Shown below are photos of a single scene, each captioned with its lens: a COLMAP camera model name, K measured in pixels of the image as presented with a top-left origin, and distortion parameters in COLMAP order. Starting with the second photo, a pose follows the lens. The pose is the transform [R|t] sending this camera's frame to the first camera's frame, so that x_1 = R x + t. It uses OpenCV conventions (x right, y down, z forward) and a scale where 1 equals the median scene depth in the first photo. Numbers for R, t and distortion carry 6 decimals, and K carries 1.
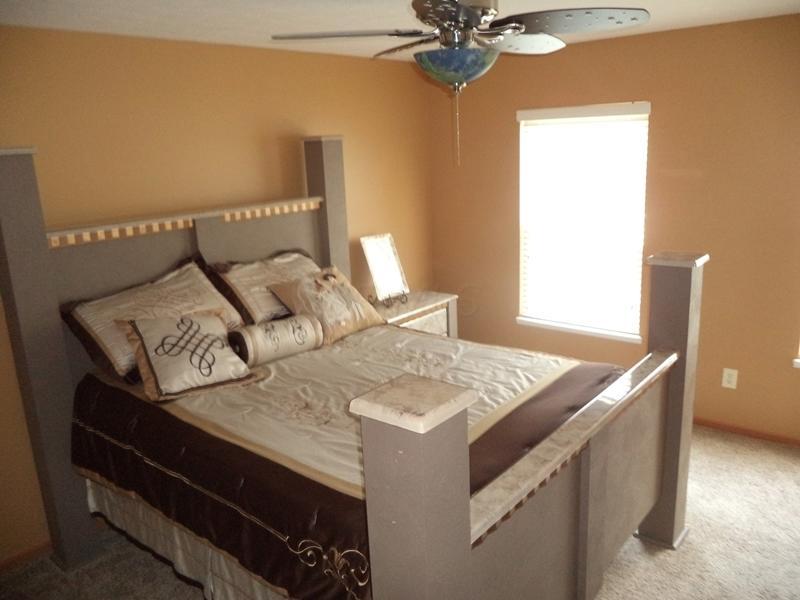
lens RADIAL K [[645.8, 0, 400.0], [0, 645.8, 300.0], [0, 0, 1]] dist [-0.013887, -0.011725]
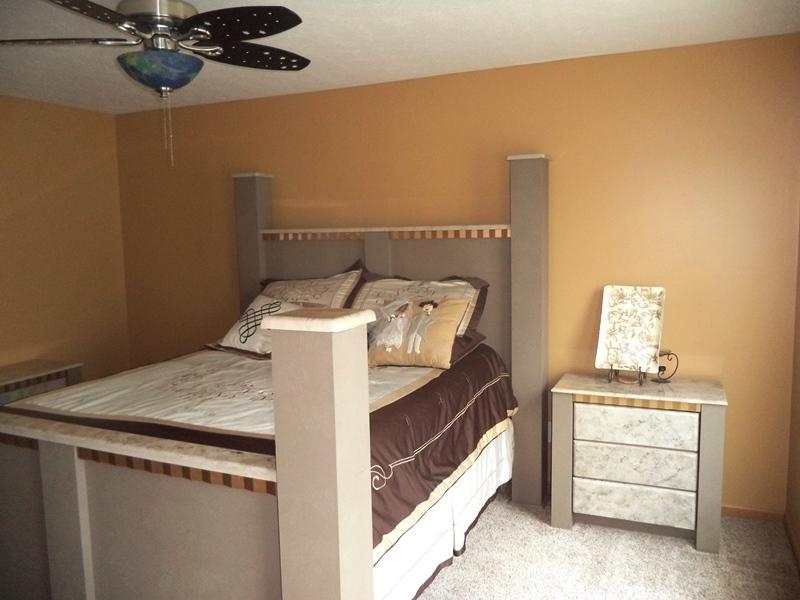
lens RADIAL K [[677.5, 0, 400.0], [0, 677.5, 300.0], [0, 0, 1]] dist [-0.006964, -0.002303]
pose [[0.253570, 0.146470, -0.956164, 0.871333], [-0.224366, 0.970418, 0.089153, -0.129062], [0.940937, 0.191924, 0.278932, 0.736345]]
